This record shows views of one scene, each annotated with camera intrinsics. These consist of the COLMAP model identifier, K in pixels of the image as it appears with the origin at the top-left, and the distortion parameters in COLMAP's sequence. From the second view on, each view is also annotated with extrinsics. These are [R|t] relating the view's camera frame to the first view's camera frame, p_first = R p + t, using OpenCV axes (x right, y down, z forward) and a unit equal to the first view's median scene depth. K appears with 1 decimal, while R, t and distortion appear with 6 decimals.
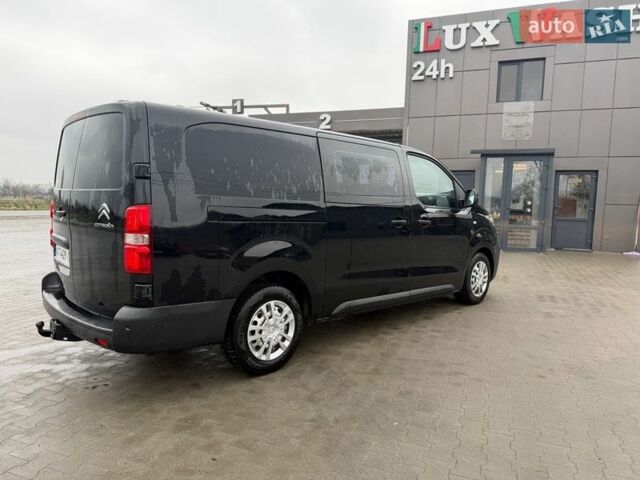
lens RADIAL K [[457.9, 0, 320.0], [0, 457.9, 240.0], [0, 0, 1]] dist [-0.001945, -0.001413]
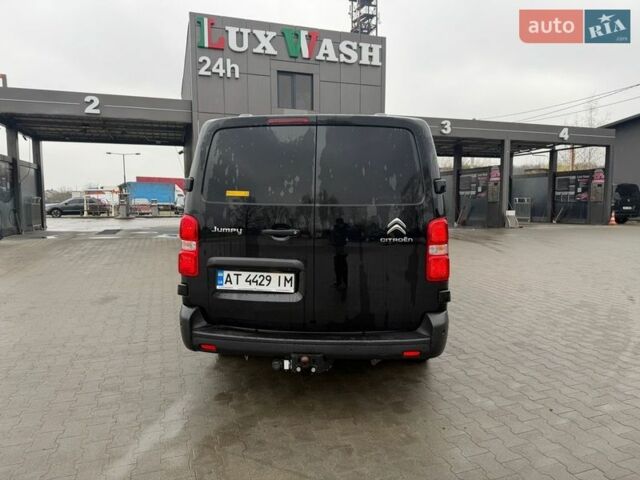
lens RADIAL K [[453.1, 0, 306.6], [0, 453.1, 238.6], [0, 0, 1]] dist [0.069664, -0.091012]
pose [[0.772013, -0.077605, 0.630852, -0.291416], [0.063589, 0.996969, 0.044826, -0.021396], [-0.632418, 0.005509, 0.774607, 0.080115]]
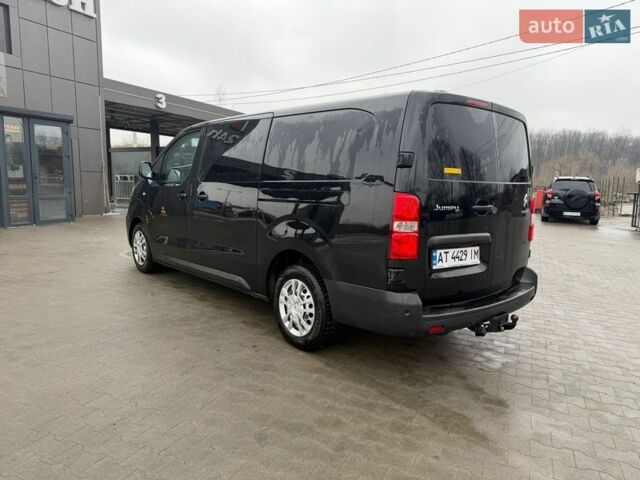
lens RADIAL K [[453.1, 0, 306.6], [0, 453.1, 238.6], [0, 0, 1]] dist [0.069664, -0.091012]
pose [[0.065144, -0.145549, 0.987204, -0.408810], [0.047452, 0.988638, 0.142630, -0.038747], [-0.996747, 0.037553, 0.071311, 0.338983]]
